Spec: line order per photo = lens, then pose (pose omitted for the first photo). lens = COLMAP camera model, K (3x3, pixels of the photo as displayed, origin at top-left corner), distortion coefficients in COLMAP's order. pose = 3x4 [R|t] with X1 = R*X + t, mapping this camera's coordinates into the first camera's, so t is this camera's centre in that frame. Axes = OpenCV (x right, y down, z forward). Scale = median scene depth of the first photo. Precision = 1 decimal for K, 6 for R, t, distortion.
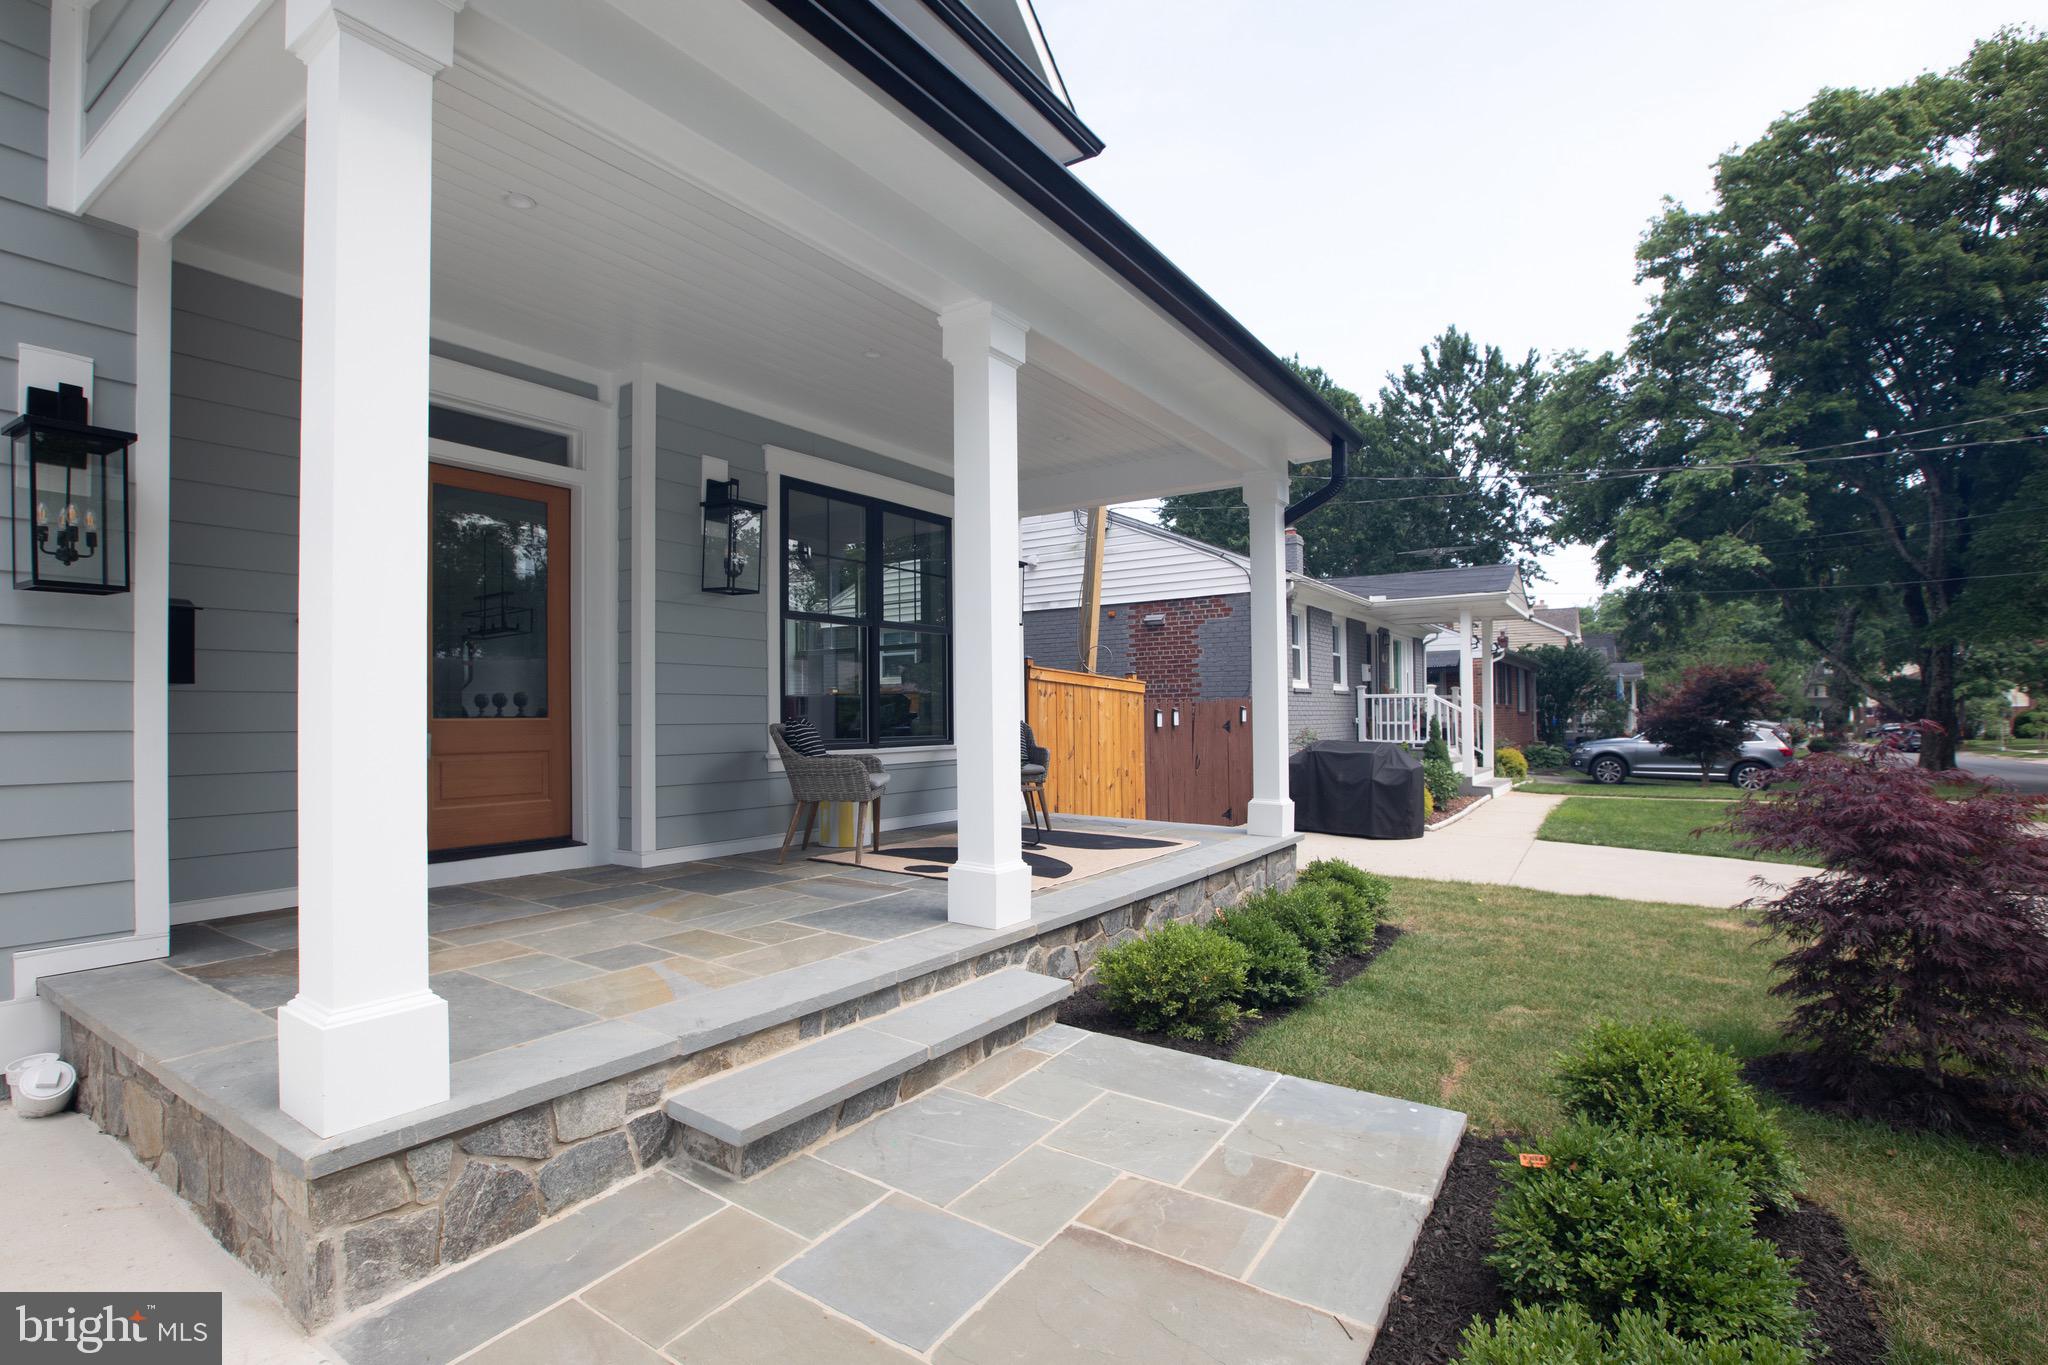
lens RADIAL K [[984.3, 0, 953.6], [0, 984.3, 691.9], [0, 0, 1]] dist [-0.001405, 0.000140]
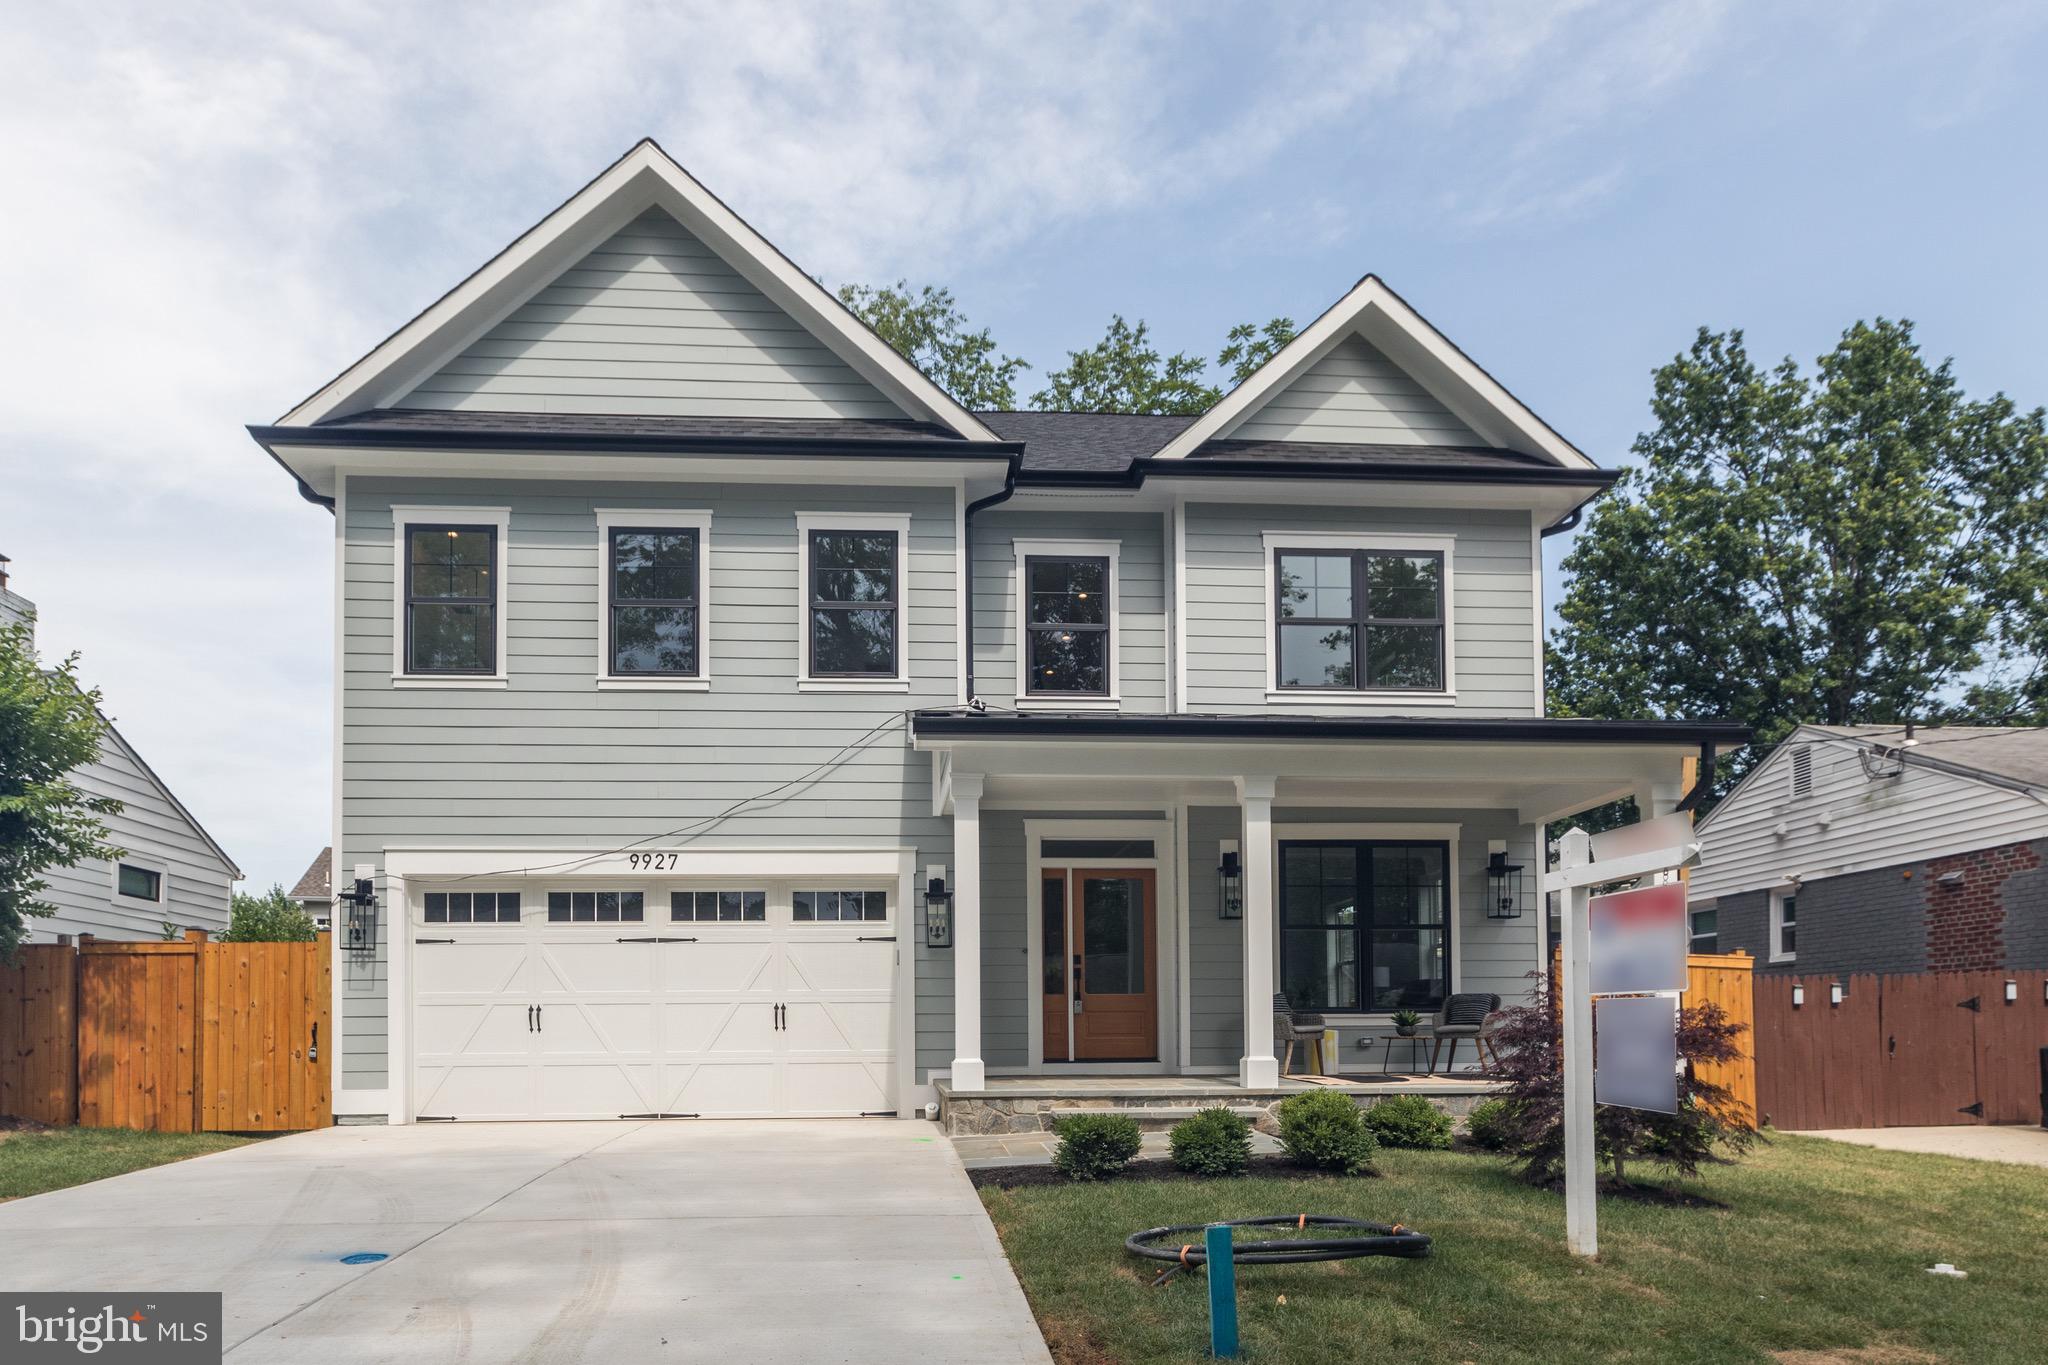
lens RADIAL K [[984.3, 0, 953.6], [0, 984.3, 691.9], [0, 0, 1]] dist [-0.001405, 0.000140]
pose [[0.643205, -0.245526, -0.725262, 0.820619], [0.018633, 0.951934, -0.305737, 0.043469], [0.765467, 0.183137, 0.616863, -0.542782]]
